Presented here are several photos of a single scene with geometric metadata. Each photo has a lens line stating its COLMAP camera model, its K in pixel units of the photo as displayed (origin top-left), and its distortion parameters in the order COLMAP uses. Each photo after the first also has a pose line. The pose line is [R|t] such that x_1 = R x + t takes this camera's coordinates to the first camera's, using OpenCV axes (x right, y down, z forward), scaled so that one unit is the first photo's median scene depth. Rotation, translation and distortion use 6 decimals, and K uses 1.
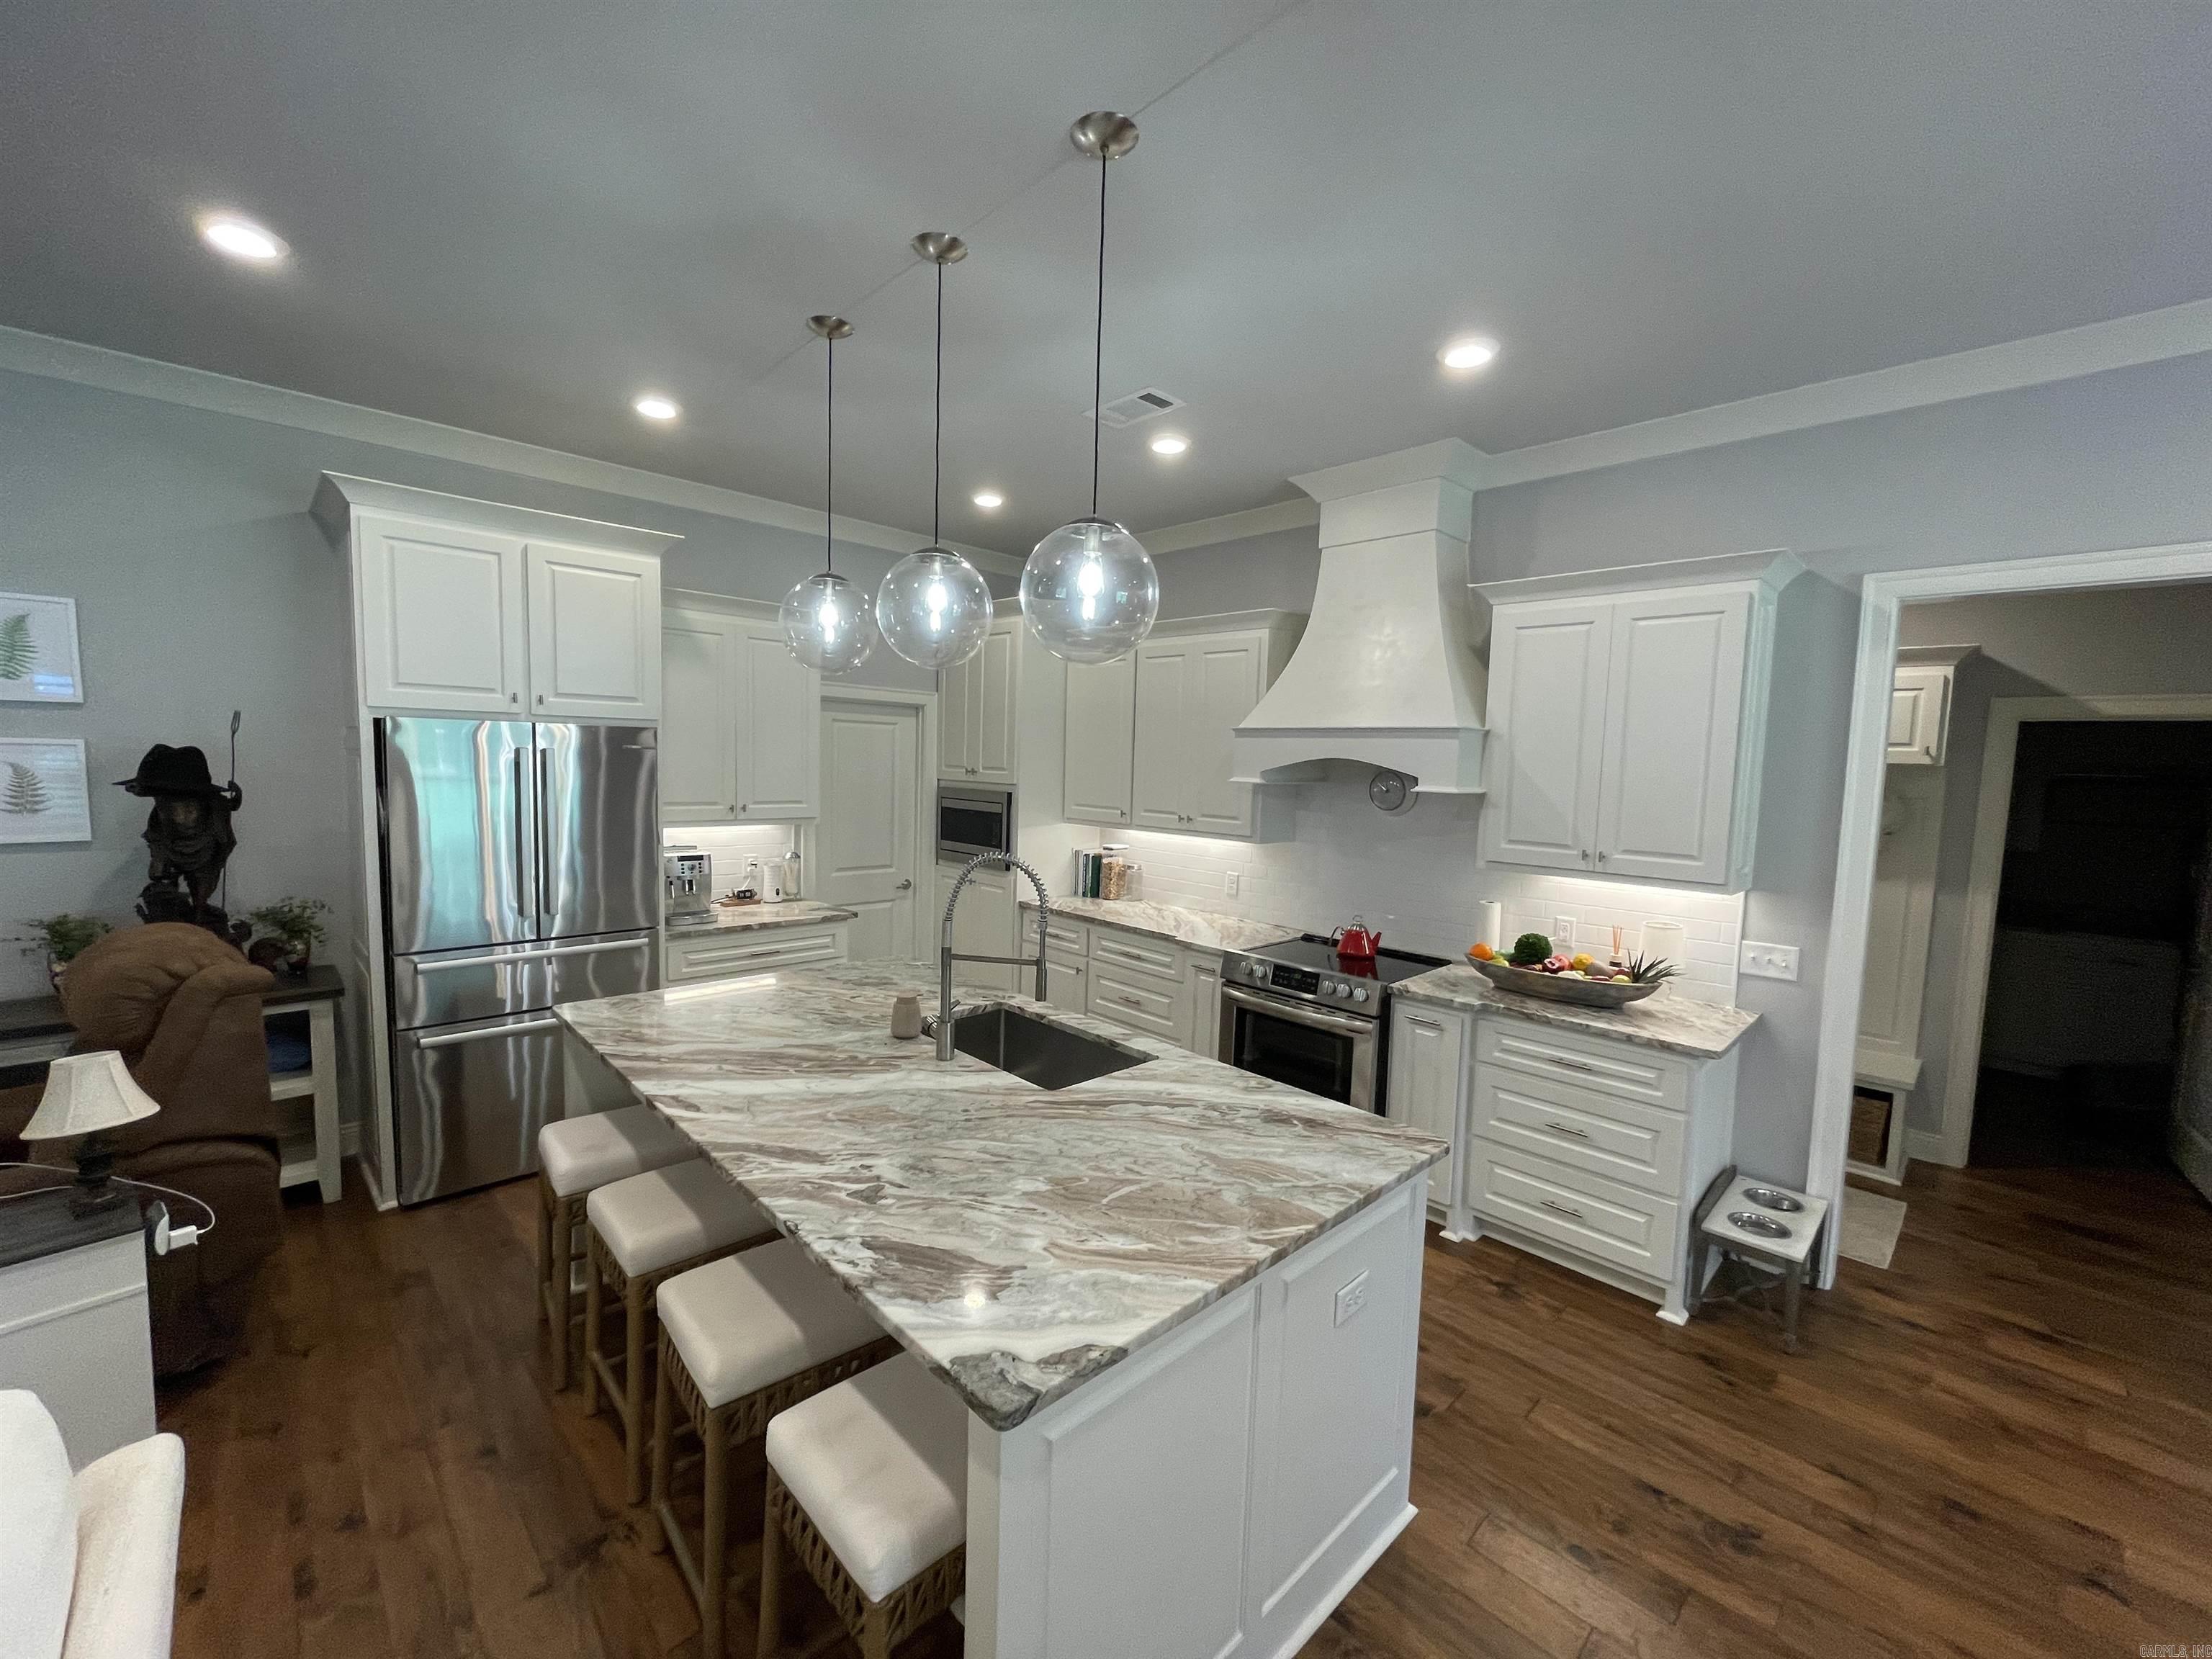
lens RADIAL K [[894.6, 0, 1106.0], [0, 894.6, 829.5], [0, 0, 1]] dist [0.000539, -0.000294]
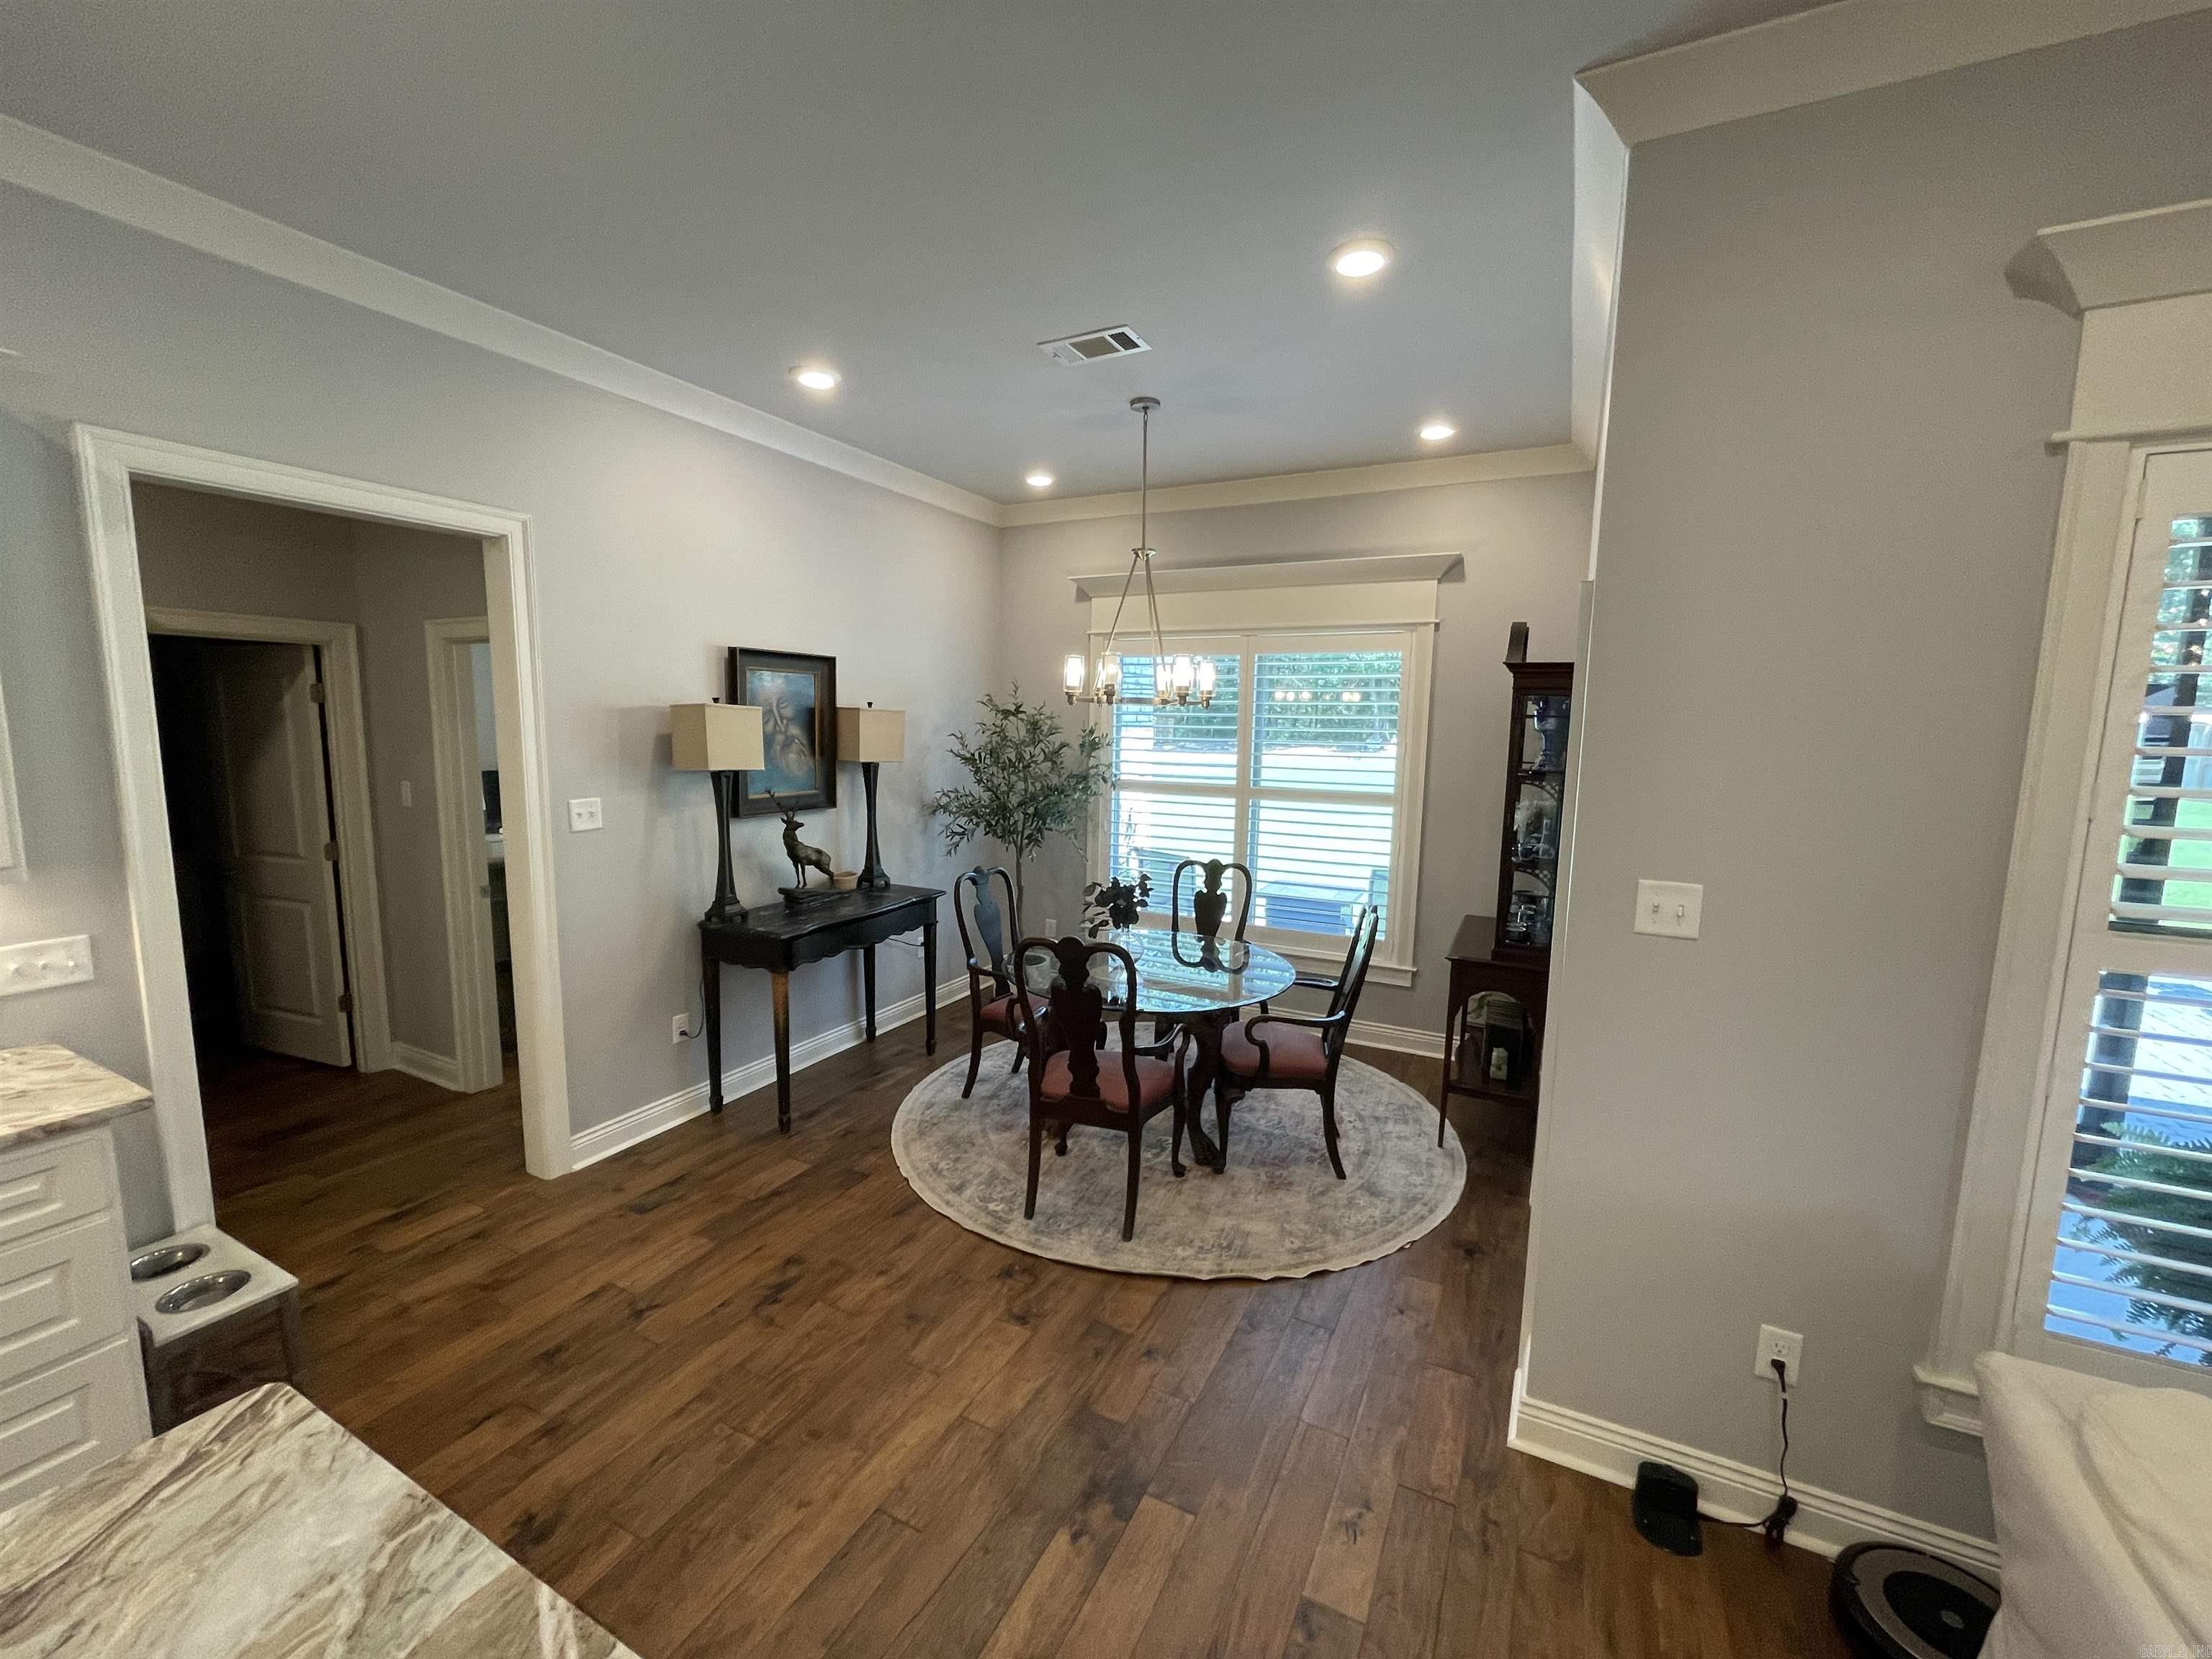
lens RADIAL K [[892.8, 0, 1106.0], [0, 892.8, 829.5], [0, 0, 1]] dist [0.001055, -0.000155]
pose [[-0.314755, -0.147494, 0.937643, -0.170552], [0.051495, 0.983744, 0.172032, -0.037956], [-0.947775, 0.102432, -0.302043, 0.458274]]
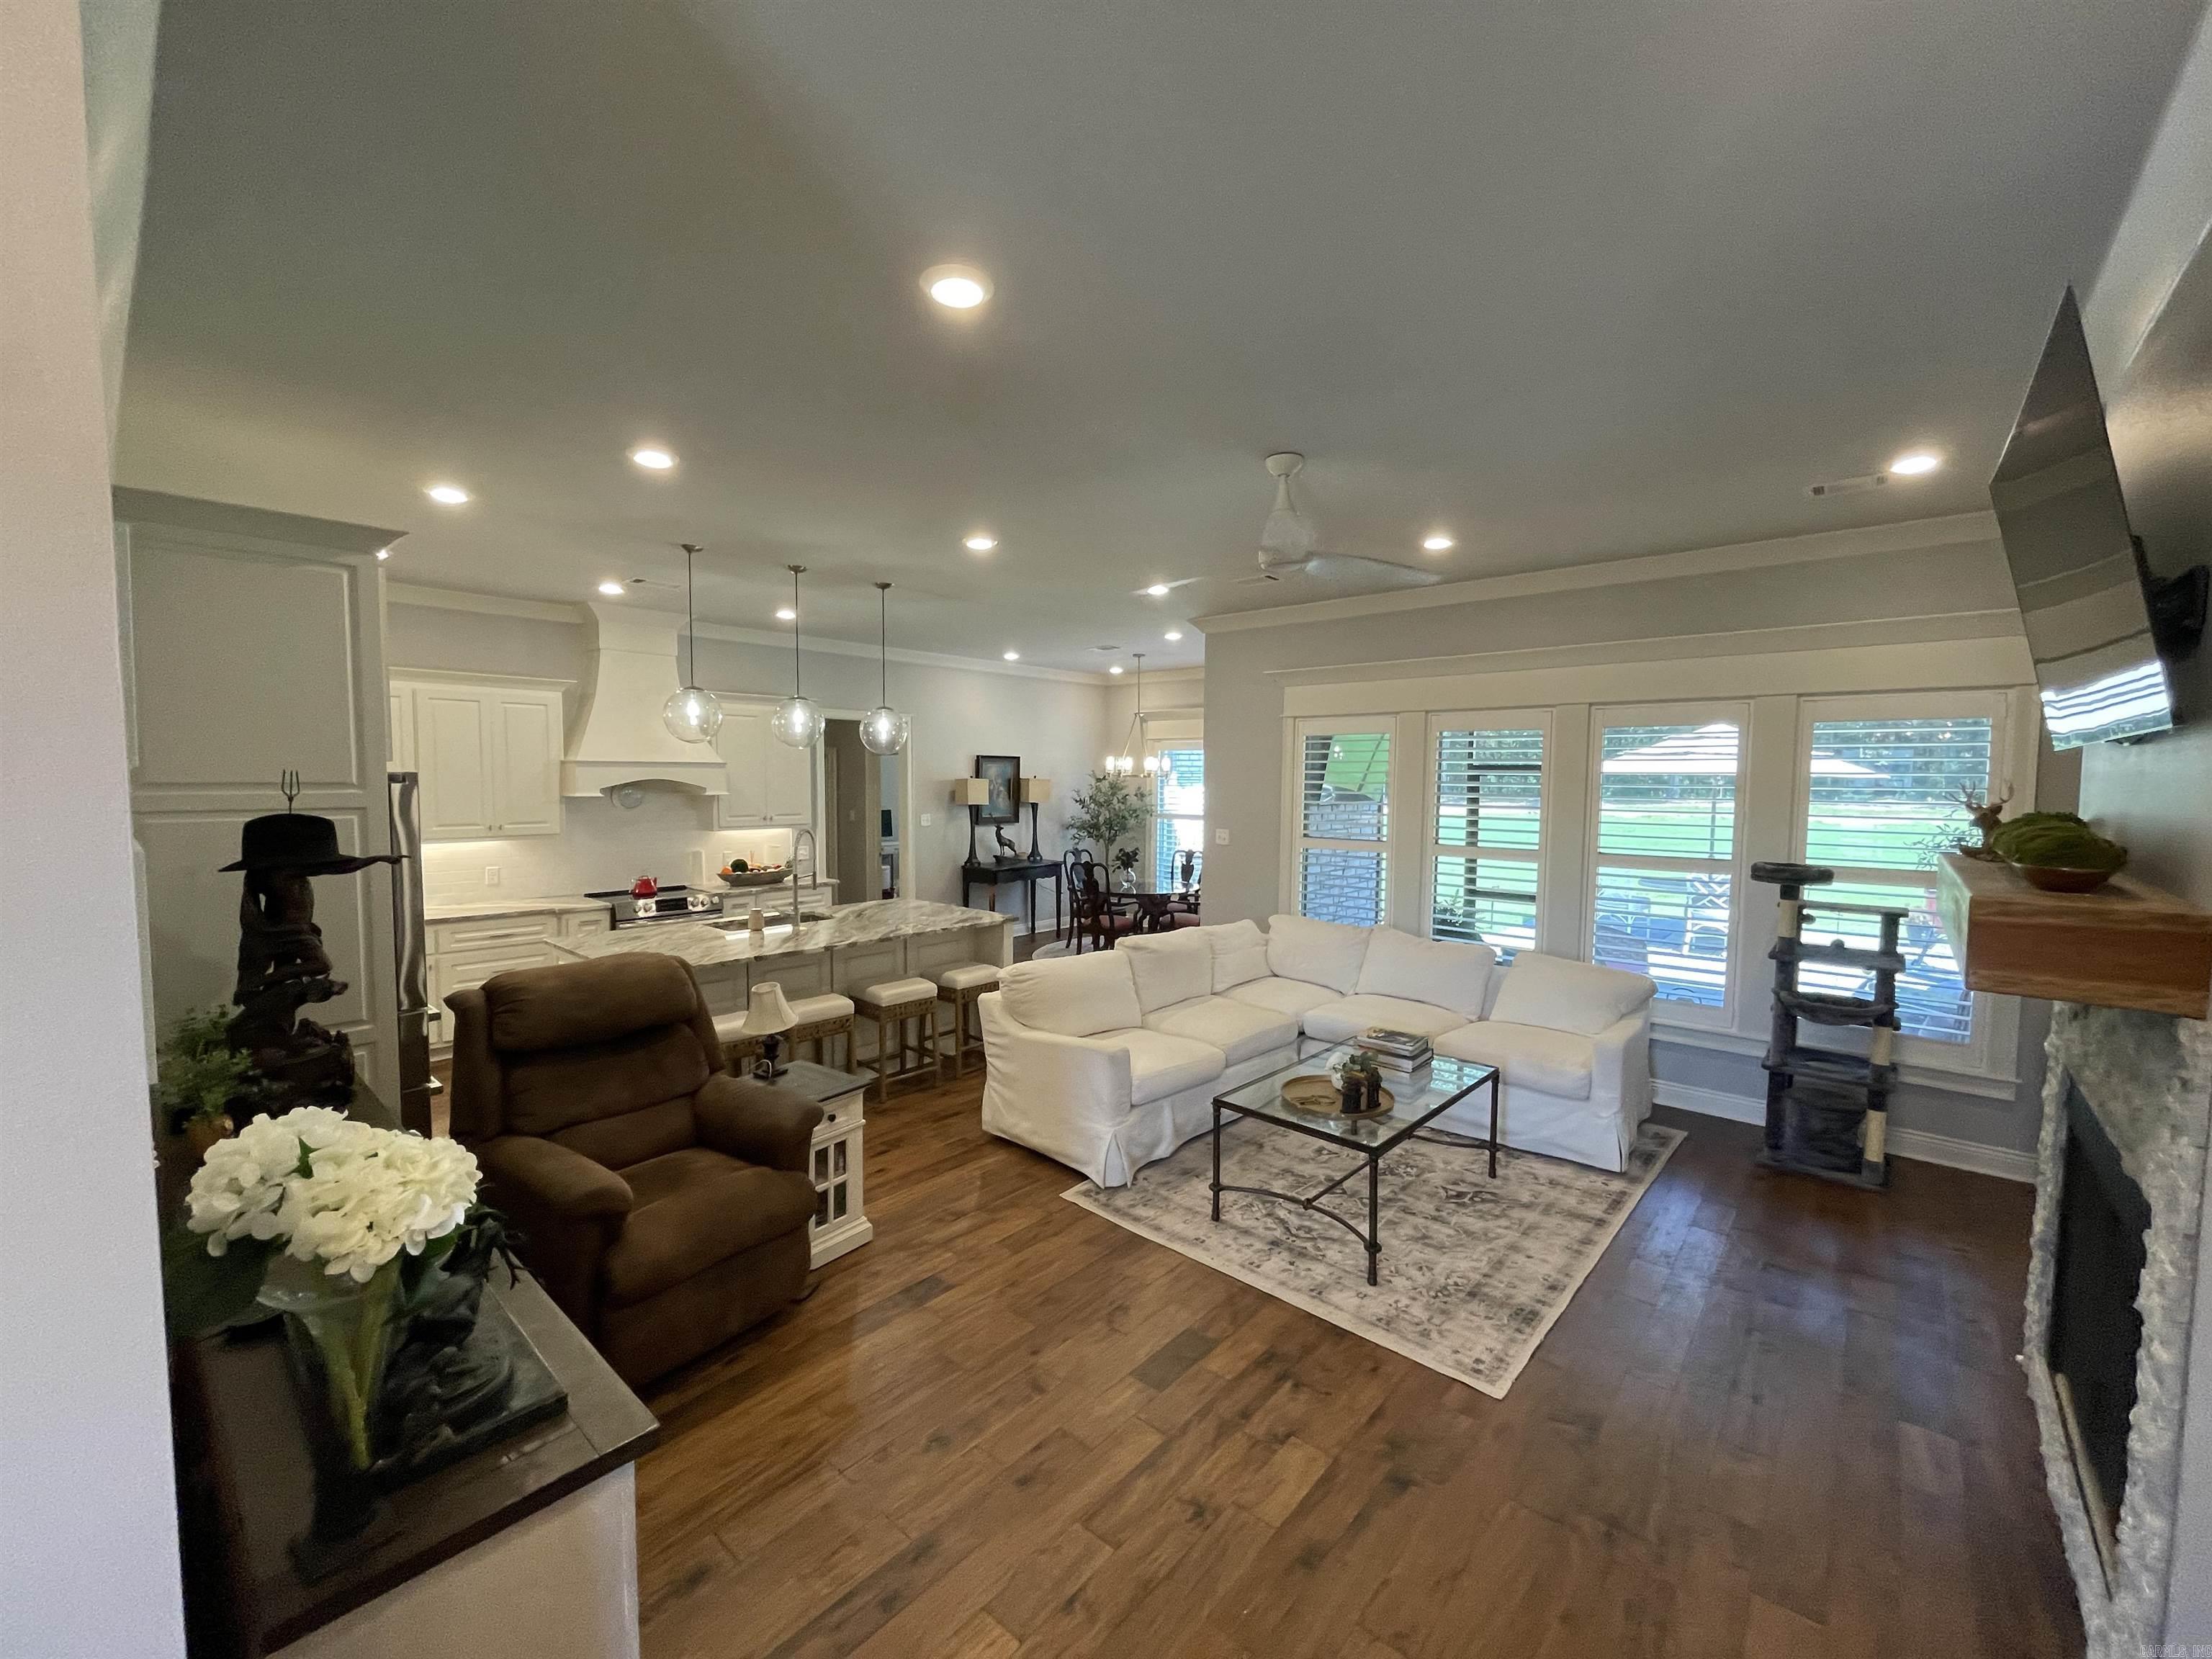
lens RADIAL K [[894.6, 0, 1106.0], [0, 894.6, 829.5], [0, 0, 1]] dist [0.000539, -0.000294]
pose [[-0.071696, -0.088941, 0.993453, -2.044492], [0.071656, 0.992984, 0.094070, -0.109699], [-0.994849, 0.077931, -0.064820, 0.322146]]
